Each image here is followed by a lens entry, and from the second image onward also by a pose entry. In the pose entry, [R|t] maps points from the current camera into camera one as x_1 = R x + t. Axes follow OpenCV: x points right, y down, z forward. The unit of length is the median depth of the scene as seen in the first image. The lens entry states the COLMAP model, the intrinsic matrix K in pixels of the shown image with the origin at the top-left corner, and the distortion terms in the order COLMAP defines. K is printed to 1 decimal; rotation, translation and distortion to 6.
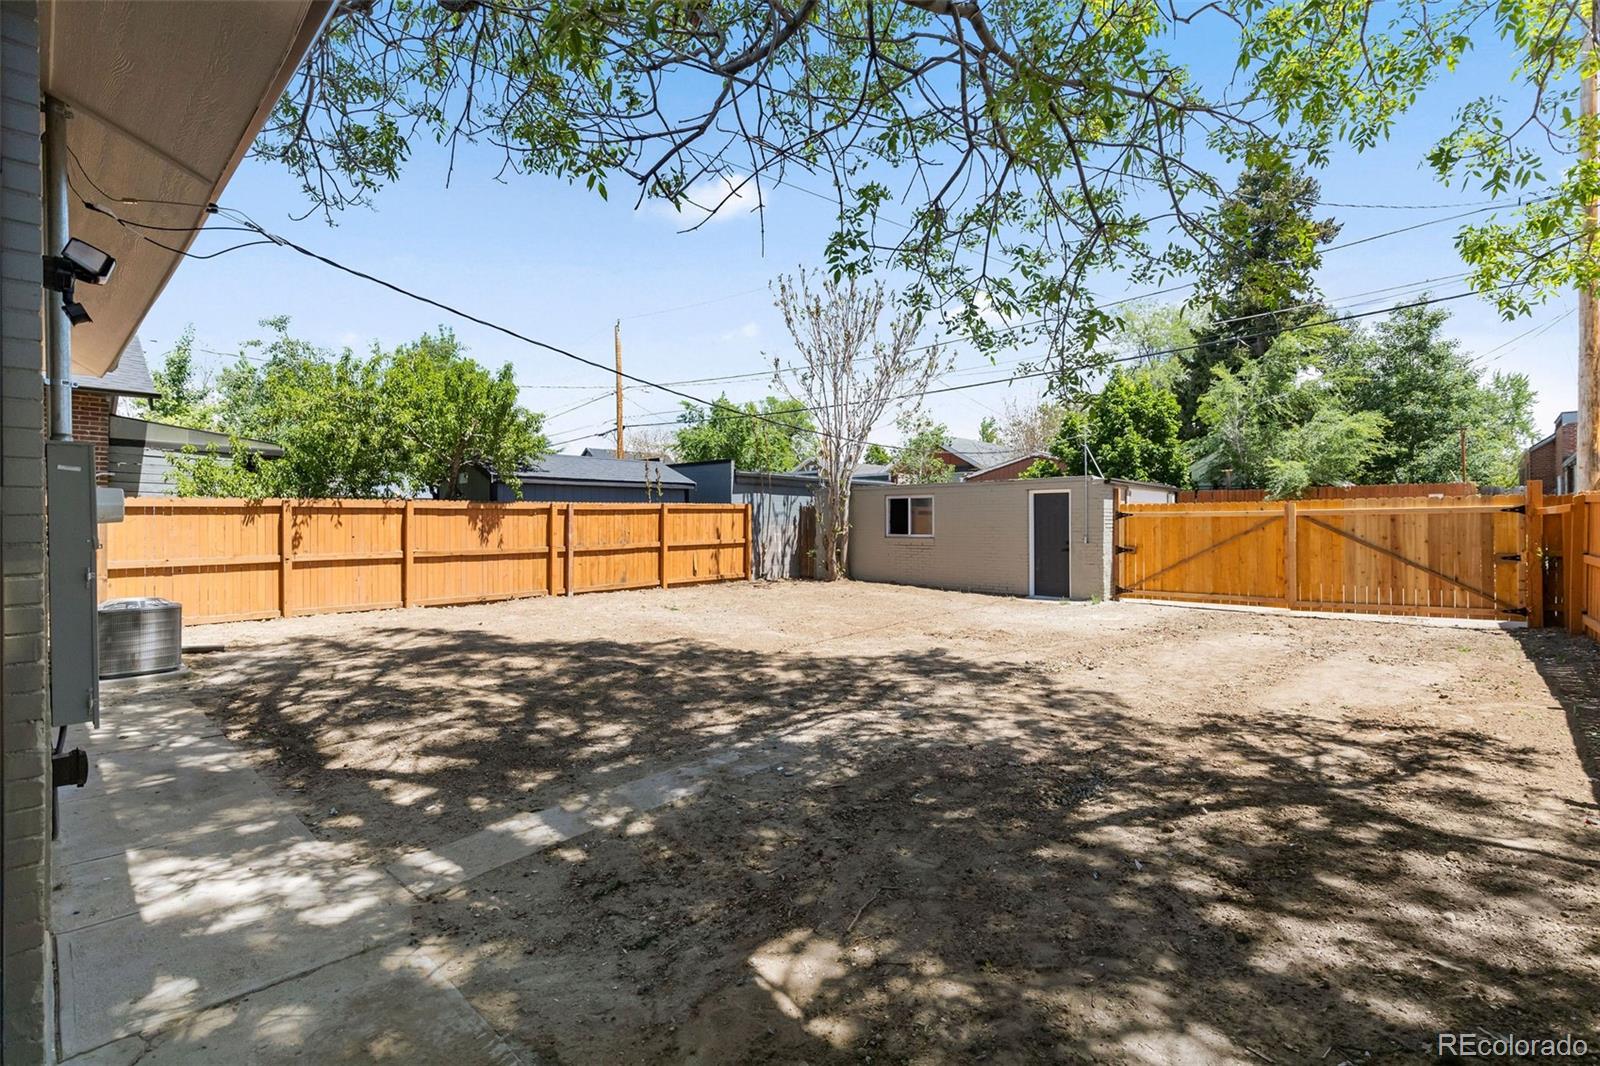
lens RADIAL K [[730.4, 0, 791.5], [0, 730.4, 525.9], [0, 0, 1]] dist [0.006006, -0.000162]
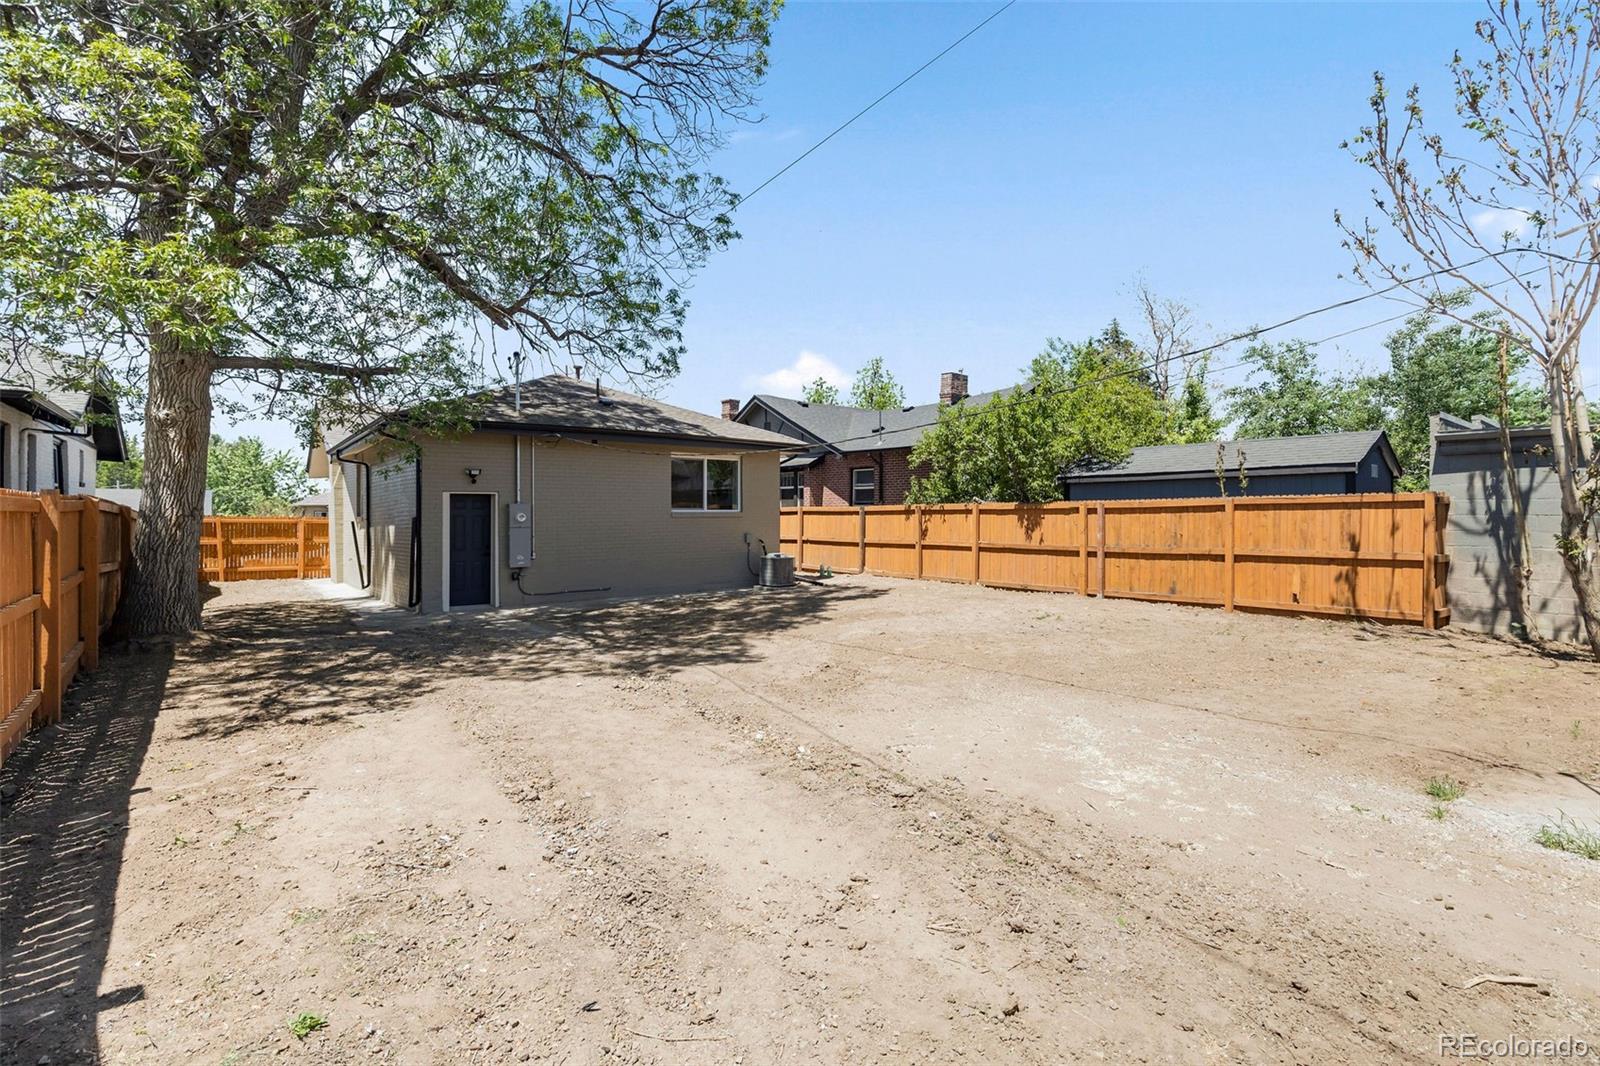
lens RADIAL K [[730.4, 0, 797.6], [0, 730.4, 525.7], [0, 0, 1]] dist [0.006006, -0.000162]
pose [[-0.156142, 0.015365, -0.987615, 0.767352], [-0.006901, 0.999838, 0.016646, -0.013797], [0.987711, 0.009415, -0.156010, 0.821154]]
